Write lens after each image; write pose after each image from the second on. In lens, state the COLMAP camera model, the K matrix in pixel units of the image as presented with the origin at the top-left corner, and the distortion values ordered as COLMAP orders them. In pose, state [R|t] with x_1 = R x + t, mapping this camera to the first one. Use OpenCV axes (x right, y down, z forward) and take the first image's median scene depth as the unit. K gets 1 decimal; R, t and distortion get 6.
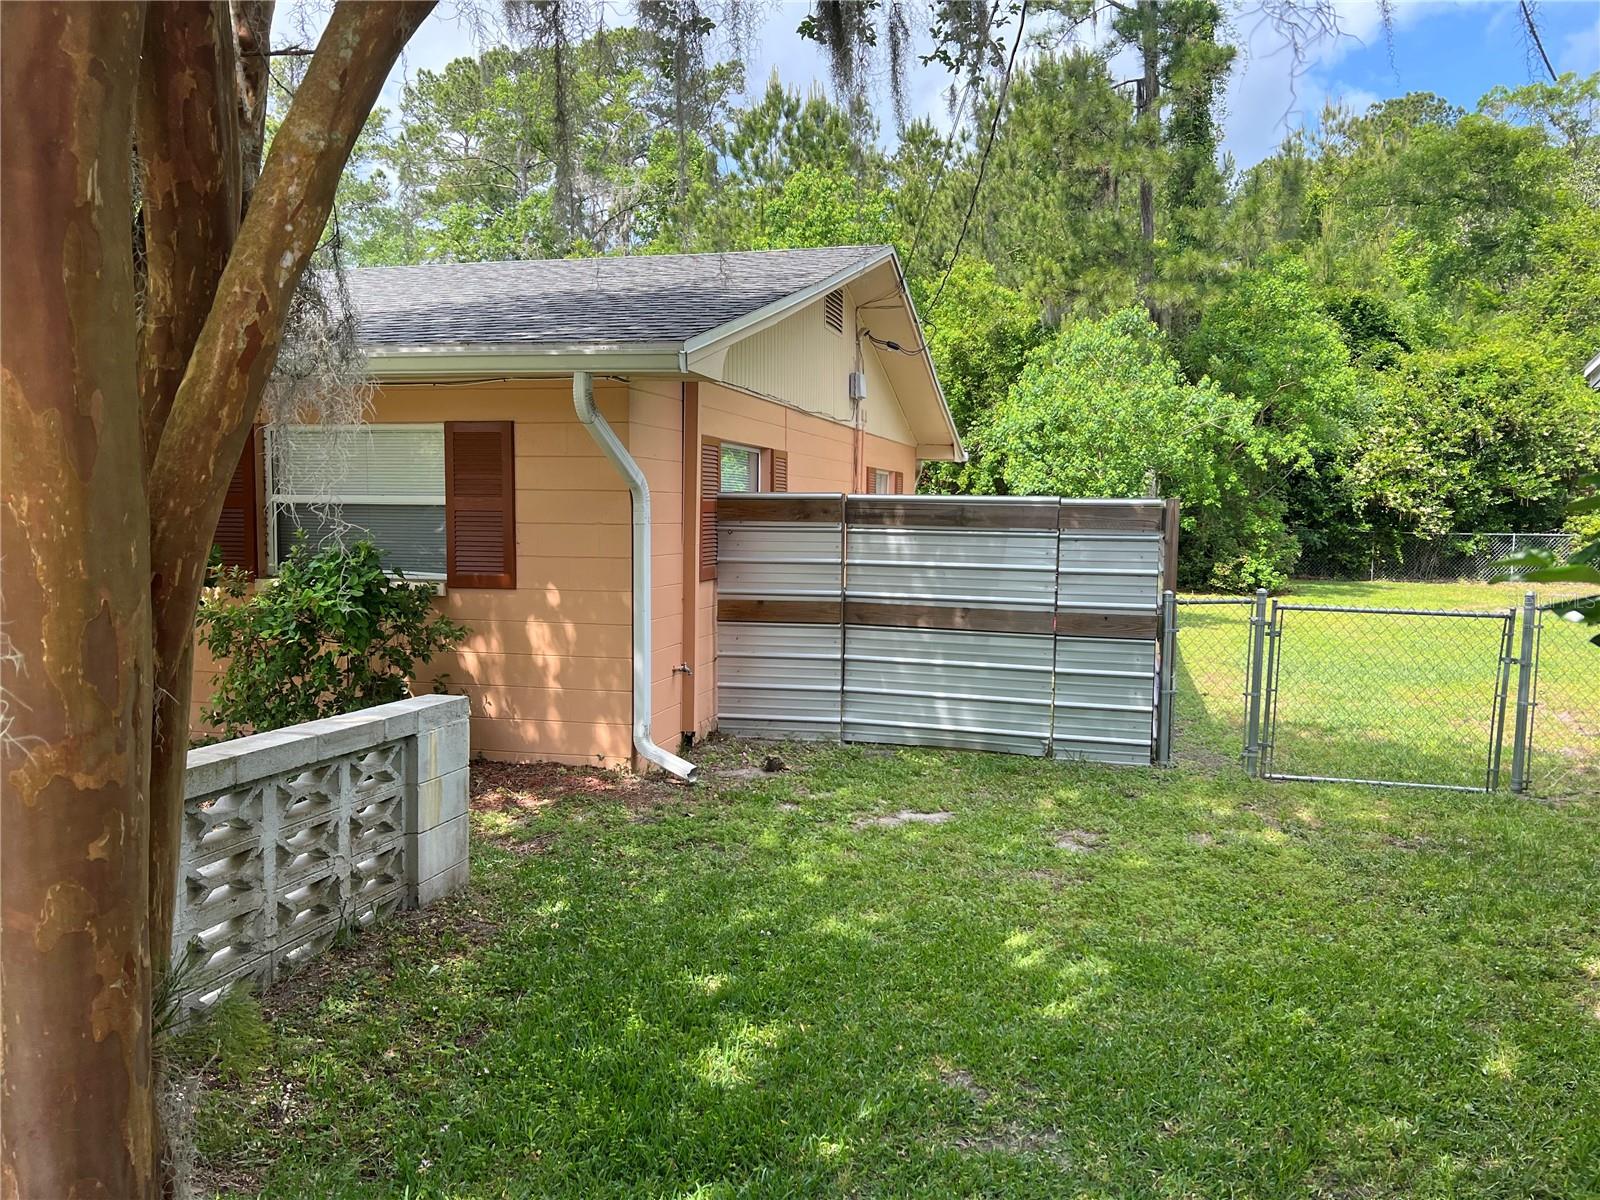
lens RADIAL K [[1192.6, 0, 807.6], [0, 1192.6, 605.5], [0, 0, 1]] dist [0.068908, 0.000188]
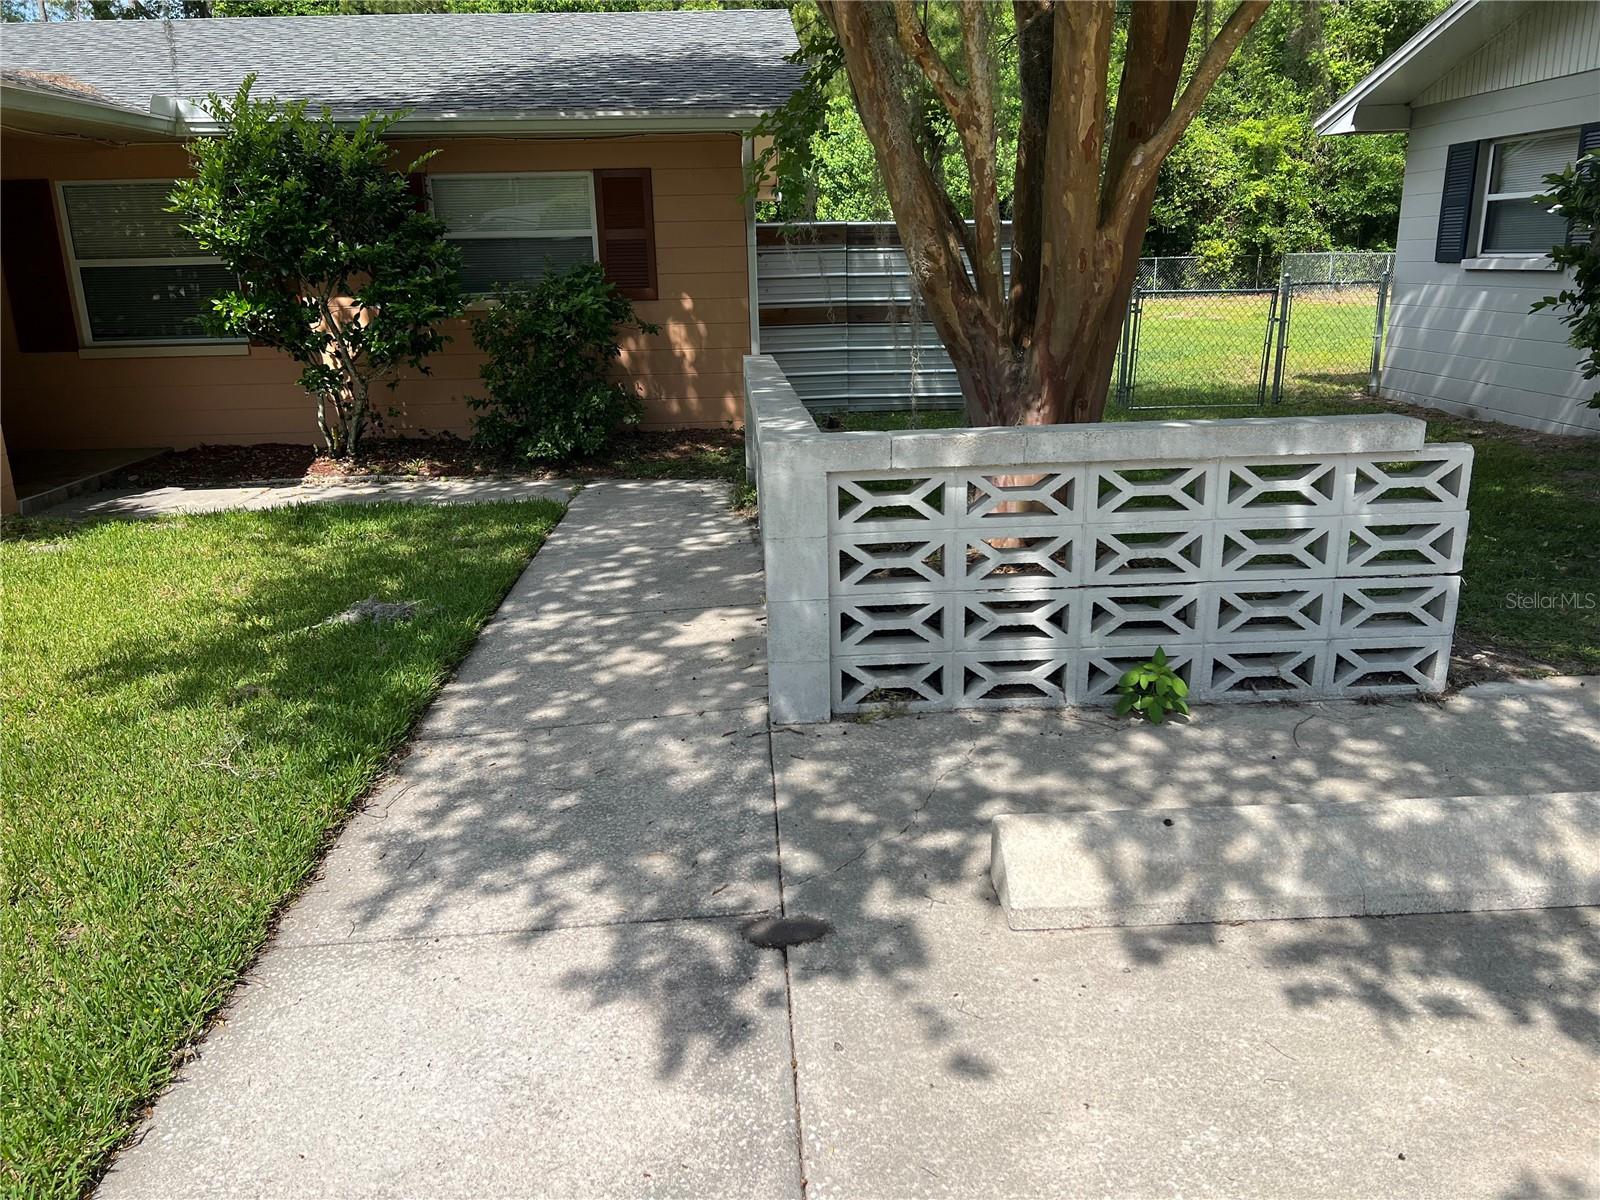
lens RADIAL K [[1198.3, 0, 790.6], [0, 1198.3, 599.3], [0, 0, 1]] dist [0.070155, -0.069726]
pose [[0.960231, -0.105814, 0.258379, -0.438501], [0.054093, 0.978374, 0.199647, 0.048923], [-0.273917, -0.177730, 0.945189, -0.351655]]
